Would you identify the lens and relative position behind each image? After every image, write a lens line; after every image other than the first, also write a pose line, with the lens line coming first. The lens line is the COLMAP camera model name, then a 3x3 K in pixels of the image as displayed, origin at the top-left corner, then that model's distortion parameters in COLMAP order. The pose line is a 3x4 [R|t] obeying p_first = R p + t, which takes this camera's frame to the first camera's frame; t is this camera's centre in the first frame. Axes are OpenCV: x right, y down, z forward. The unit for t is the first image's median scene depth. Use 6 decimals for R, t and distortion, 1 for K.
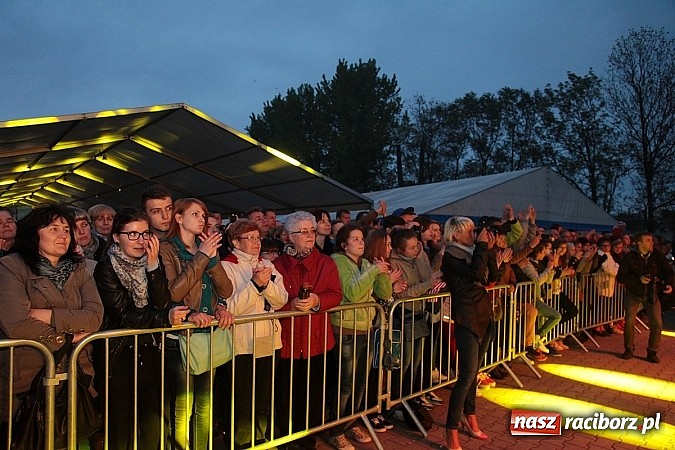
lens RADIAL K [[473.2, 0, 336.8], [0, 473.2, 228.7], [0, 0, 1]] dist [-0.096539, 0.044594]
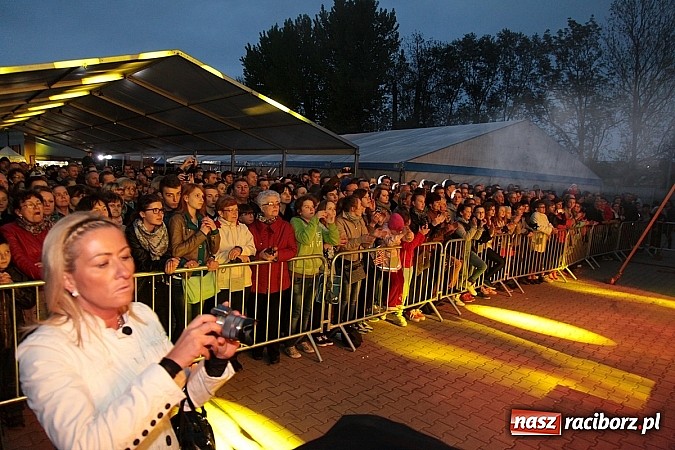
lens RADIAL K [[473.2, 0, 338.3], [0, 473.2, 227.8], [0, 0, 1]] dist [-0.096539, 0.044594]
pose [[0.999042, 0.039232, 0.019379, 0.051535], [-0.041501, 0.989911, 0.135474, -0.057098], [-0.013868, -0.136149, 0.990591, -0.183499]]
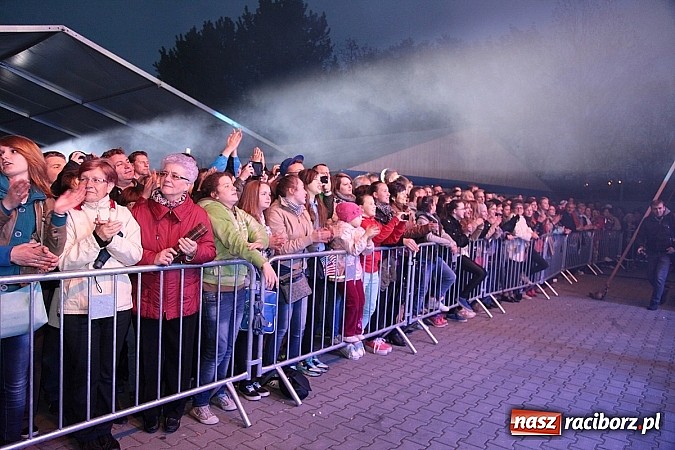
lens RADIAL K [[514.5, 0, 334.7], [0, 514.5, 227.8], [0, 0, 1]] dist [-0.078556, 0.070608]
pose [[0.988678, 0.023238, 0.148243, 0.051888], [-0.035424, 0.996157, 0.080101, 0.005448], [-0.145812, -0.084445, 0.985702, 0.005843]]
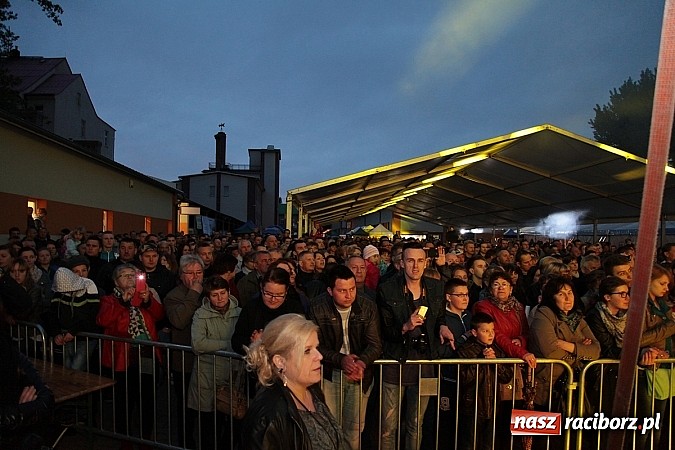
lens RADIAL K [[473.2, 0, 333.1], [0, 473.2, 220.9], [0, 0, 1]] dist [-0.096539, 0.044594]
pose [[0.768690, -0.013262, -0.639484, -0.065718], [0.004200, 0.999868, -0.015686, -0.068945], [0.639608, 0.009372, 0.768644, -0.235223]]
